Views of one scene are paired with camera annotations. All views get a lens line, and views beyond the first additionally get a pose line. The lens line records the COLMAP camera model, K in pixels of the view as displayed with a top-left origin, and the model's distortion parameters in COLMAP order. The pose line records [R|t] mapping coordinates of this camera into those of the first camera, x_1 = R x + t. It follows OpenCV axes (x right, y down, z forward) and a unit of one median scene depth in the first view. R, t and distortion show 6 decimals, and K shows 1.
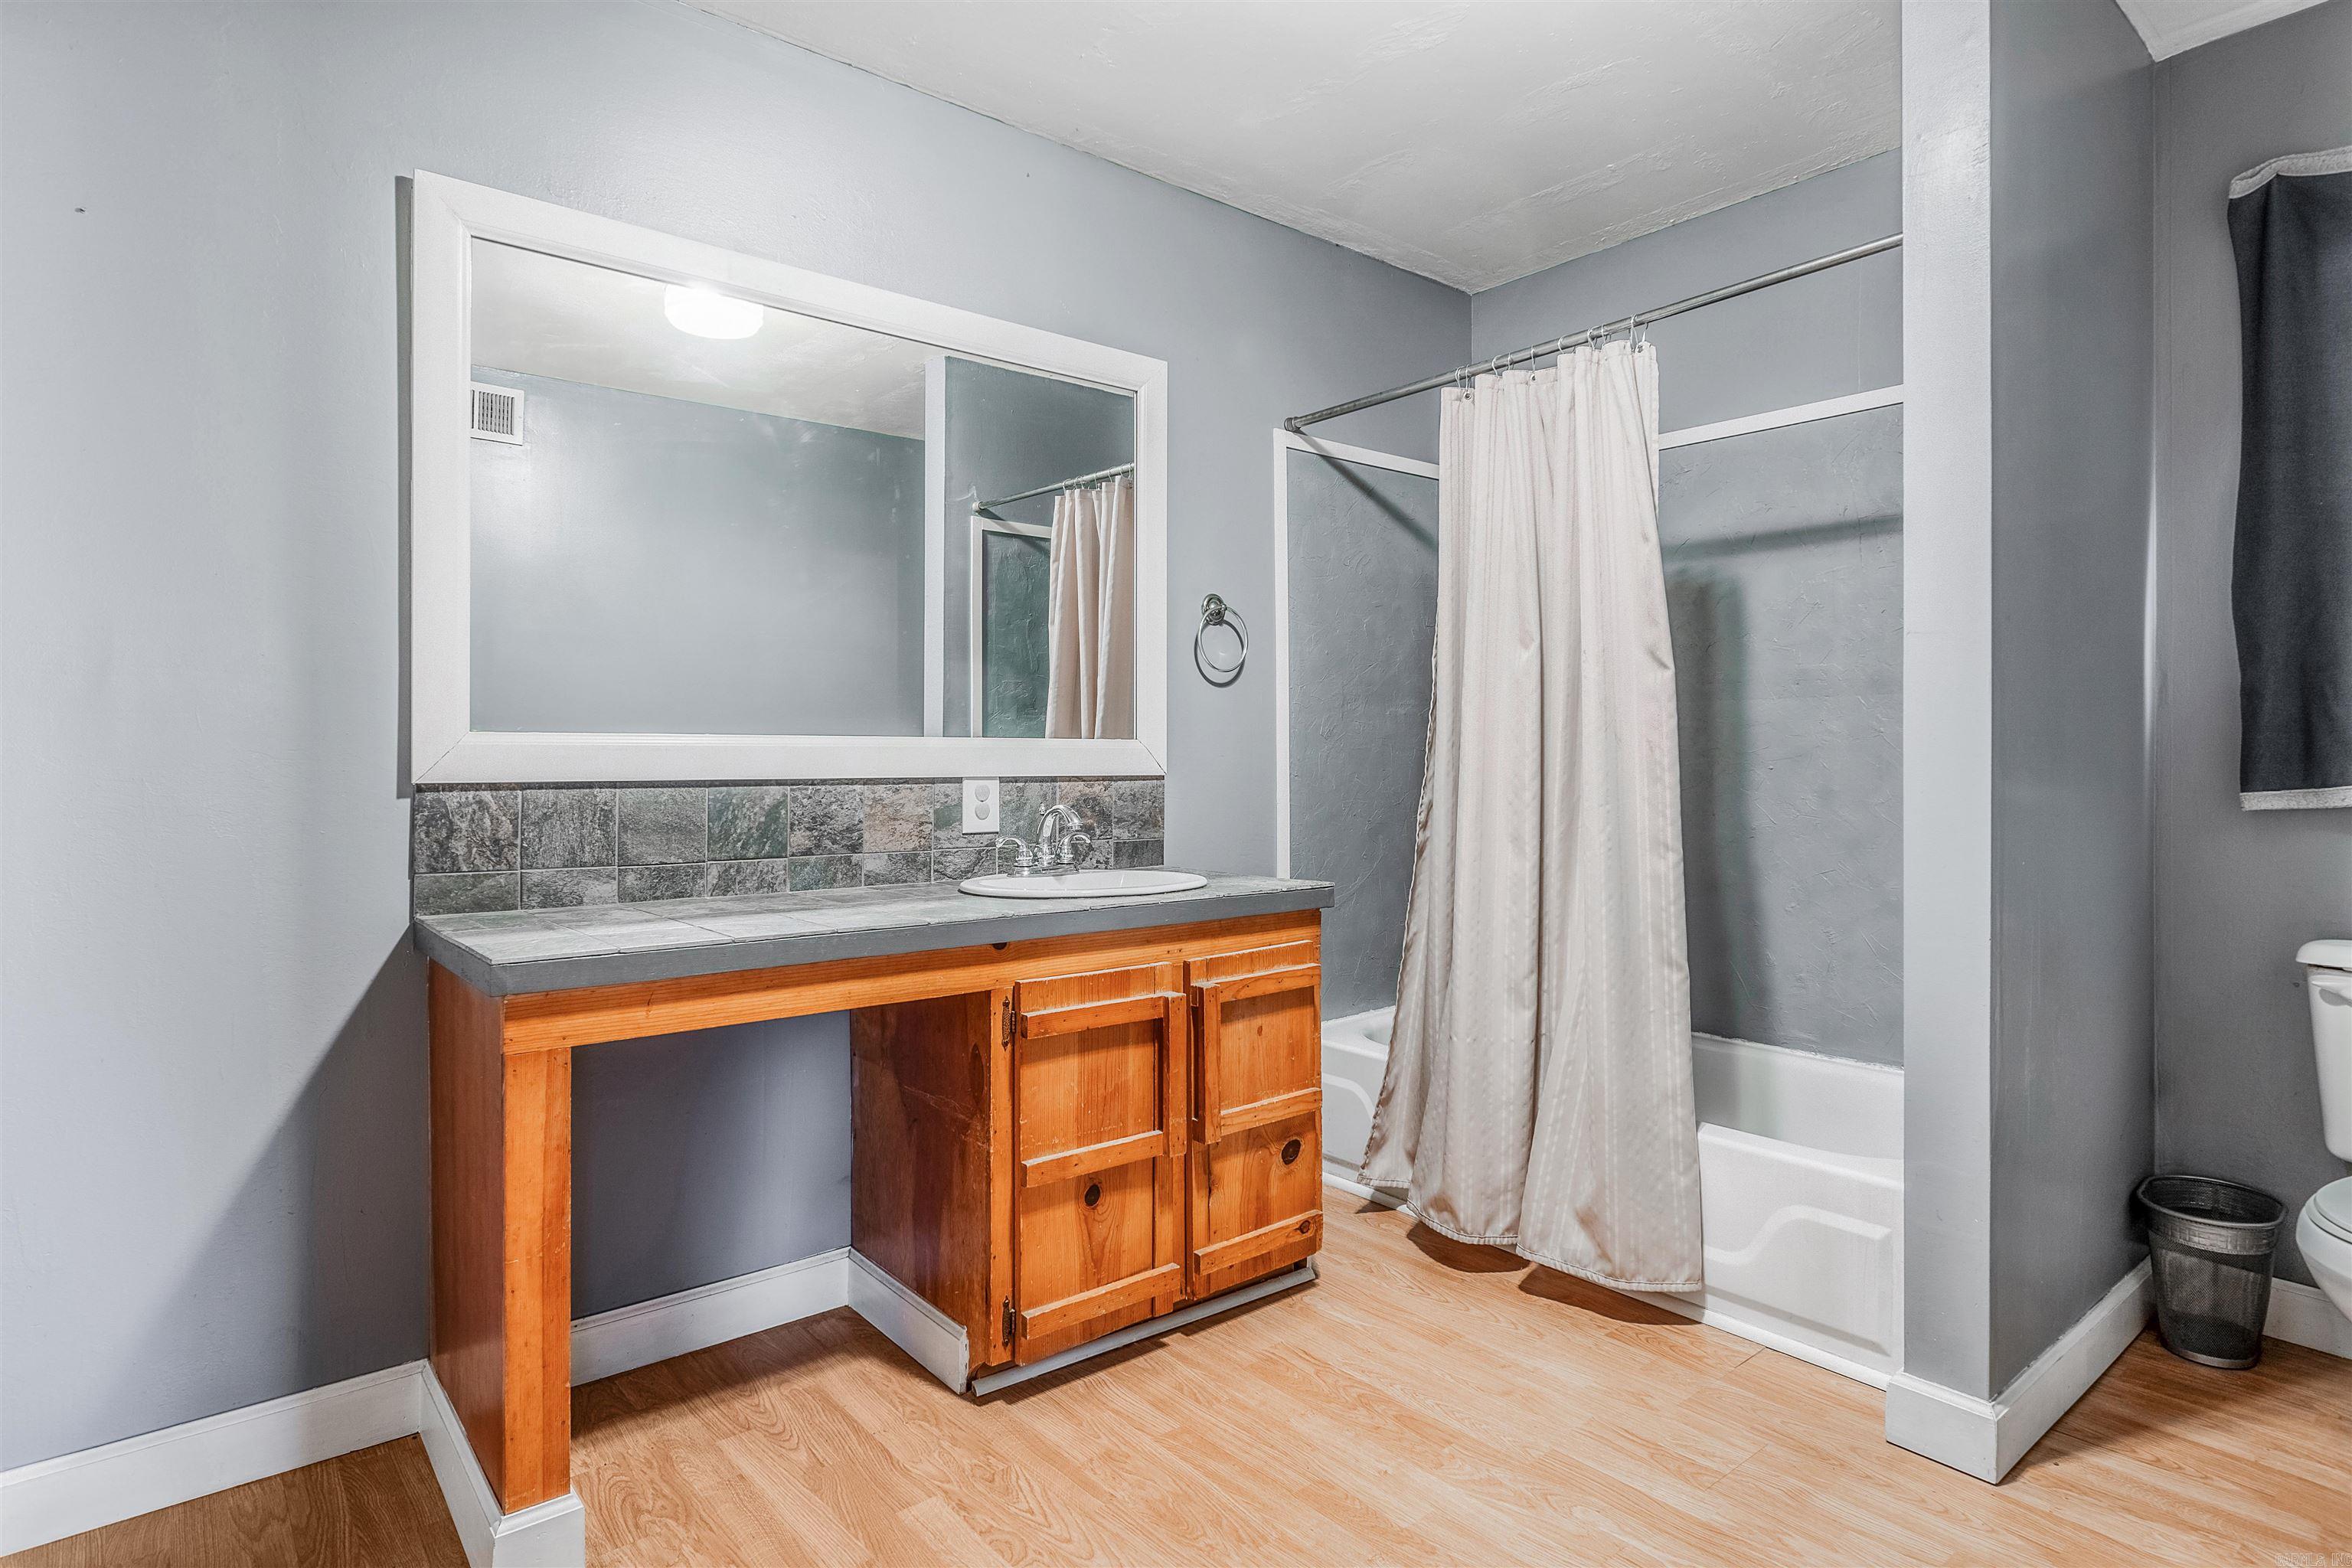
lens RADIAL K [[1252.1, 0, 1070.6], [0, 1252.1, 753.8], [0, 0, 1]] dist [0.016058, -0.000147]
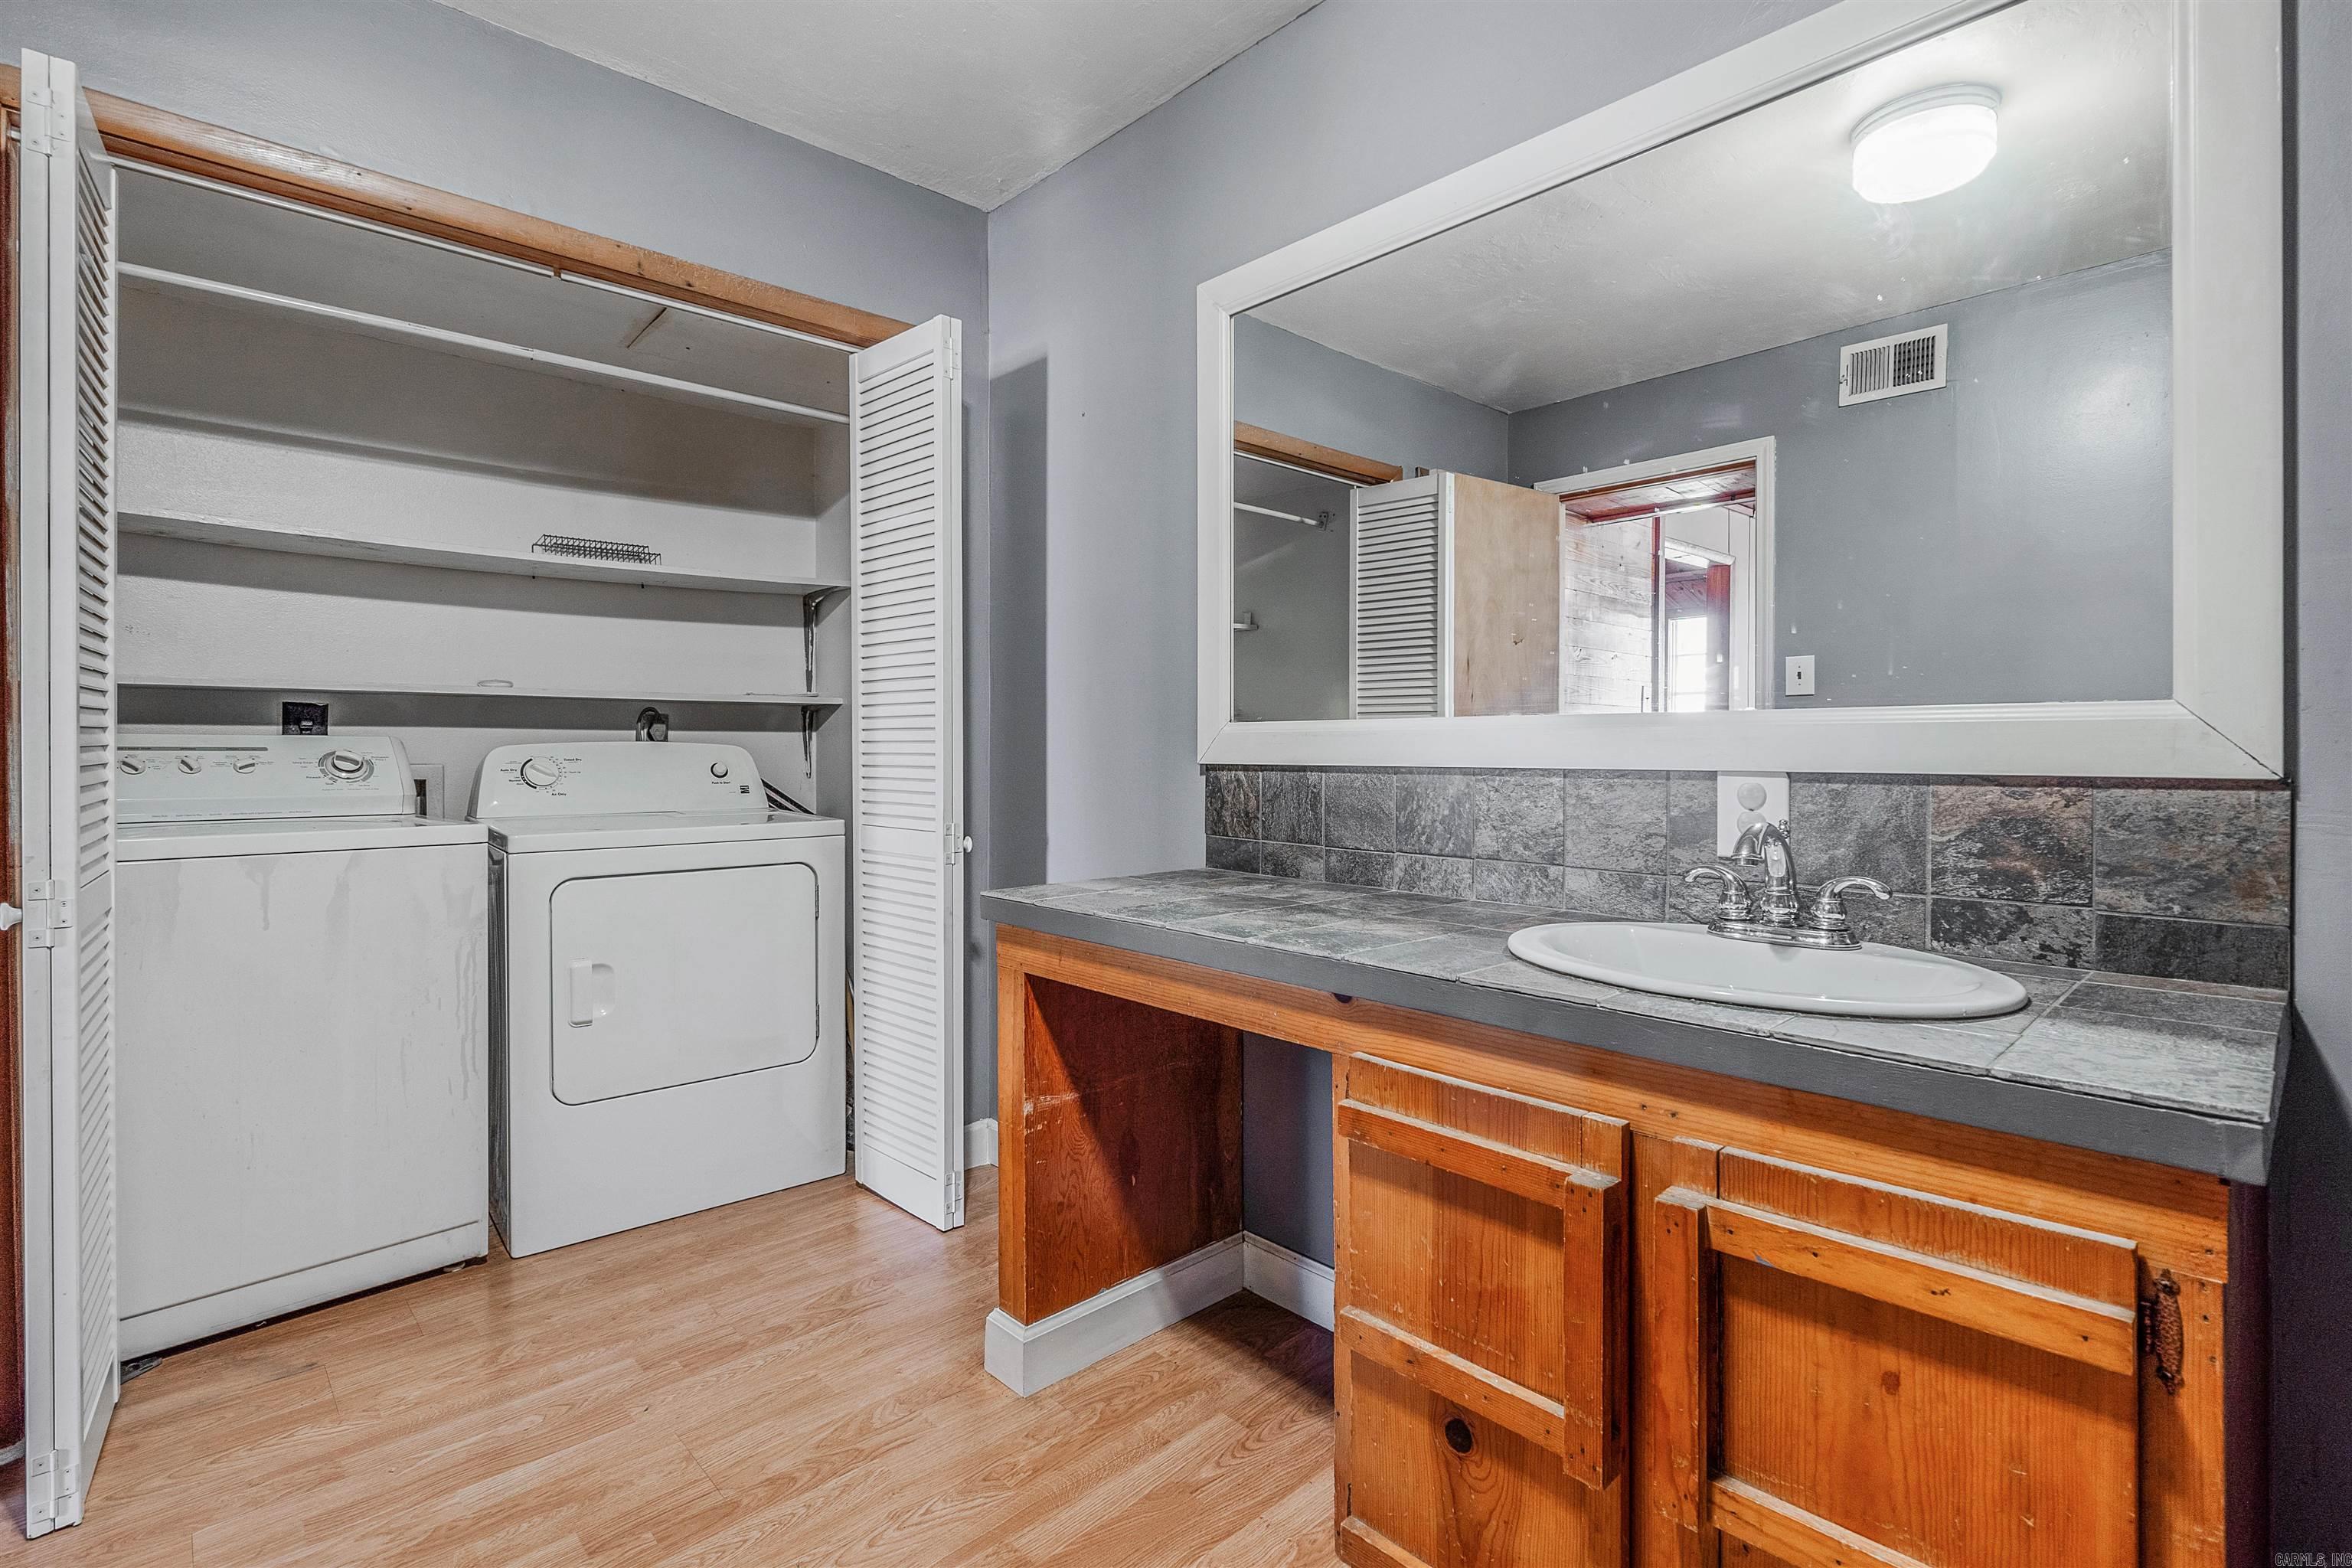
lens RADIAL K [[1079.5, 0, 1164.2], [0, 1079.5, 734.4], [0, 0, 1]] dist [-0.001699, -0.000651]
pose [[0.109188, -0.009582, -0.993975, 0.488681], [0.007534, 0.999933, -0.008812, 0.002433], [0.993993, -0.006526, 0.109252, 0.714902]]
